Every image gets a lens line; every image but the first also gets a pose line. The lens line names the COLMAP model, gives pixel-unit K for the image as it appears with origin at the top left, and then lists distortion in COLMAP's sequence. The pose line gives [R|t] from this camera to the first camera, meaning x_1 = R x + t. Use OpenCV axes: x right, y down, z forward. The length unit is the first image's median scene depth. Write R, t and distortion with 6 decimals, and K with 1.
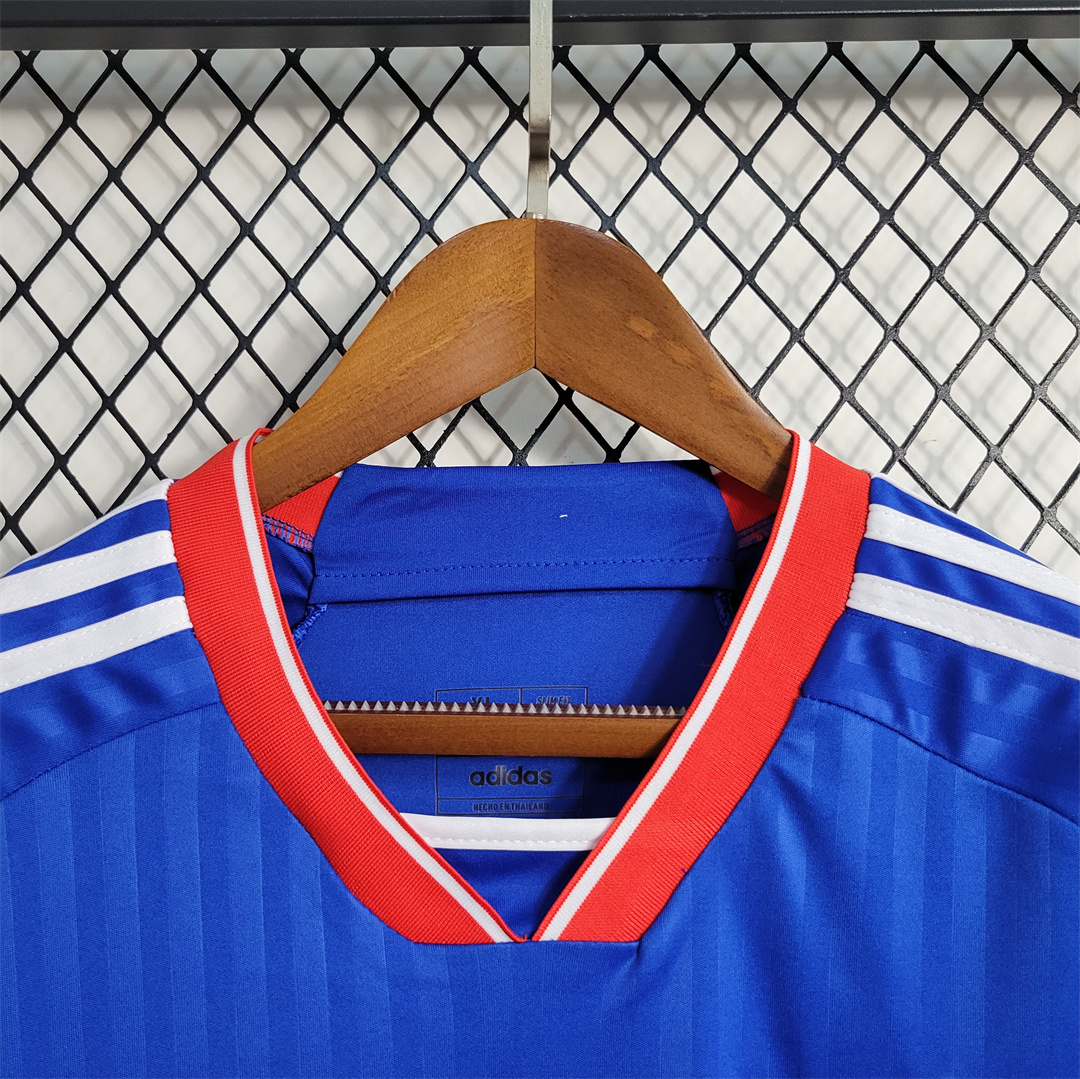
lens RADIAL K [[1207.3, 0, 540.0], [0, 1207.3, 539.5], [0, 0, 1]] dist [-0.013503, -0.014764]
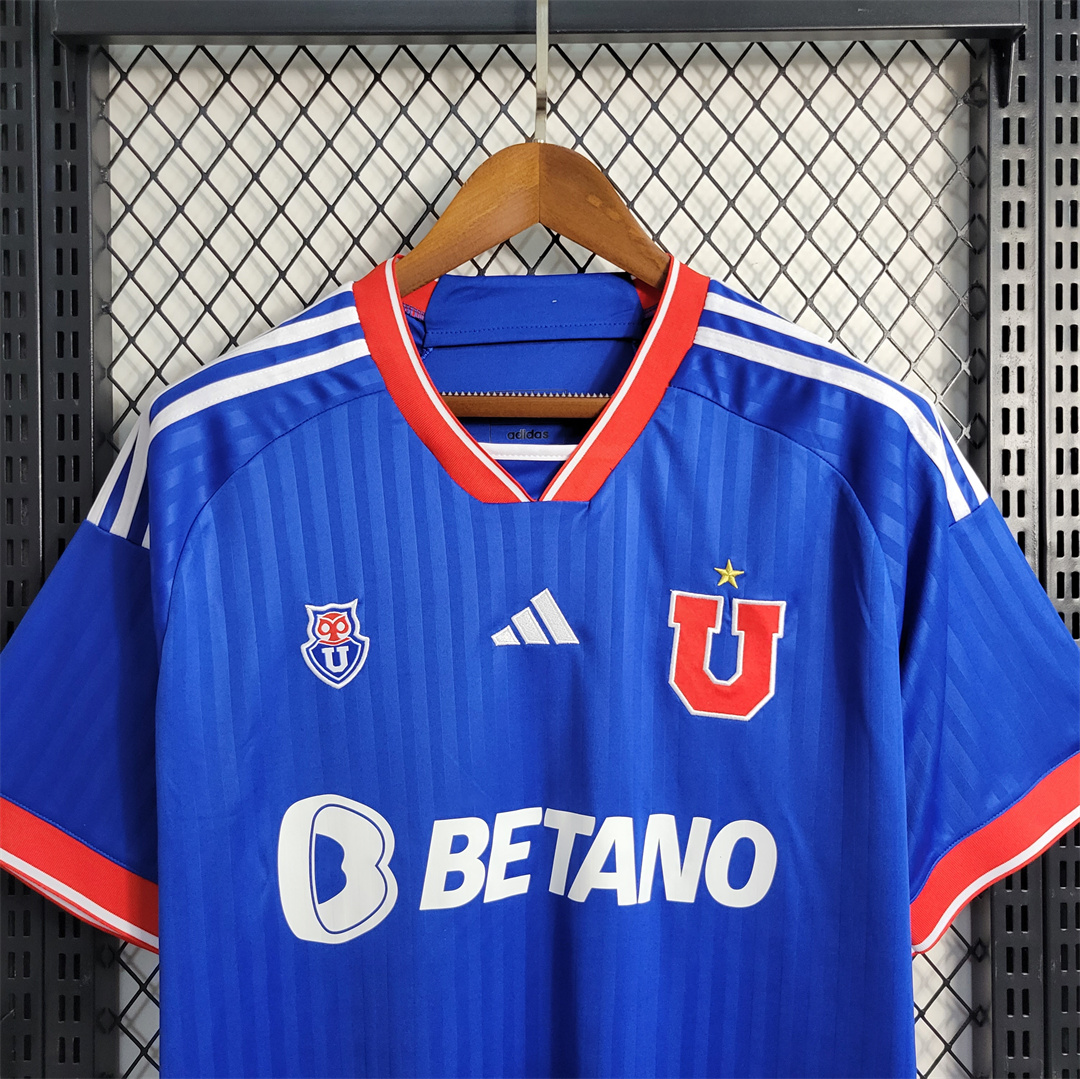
lens RADIAL K [[1096.1, 0, 557.1], [0, 1096.1, 539.2], [0, 0, 1]] dist [0.000674, -0.000465]
pose [[0.999915, -0.003094, 0.012630, 0.000390], [0.001329, 0.990510, 0.137433, 0.116150], [-0.012935, -0.137404, 0.990431, -0.788247]]
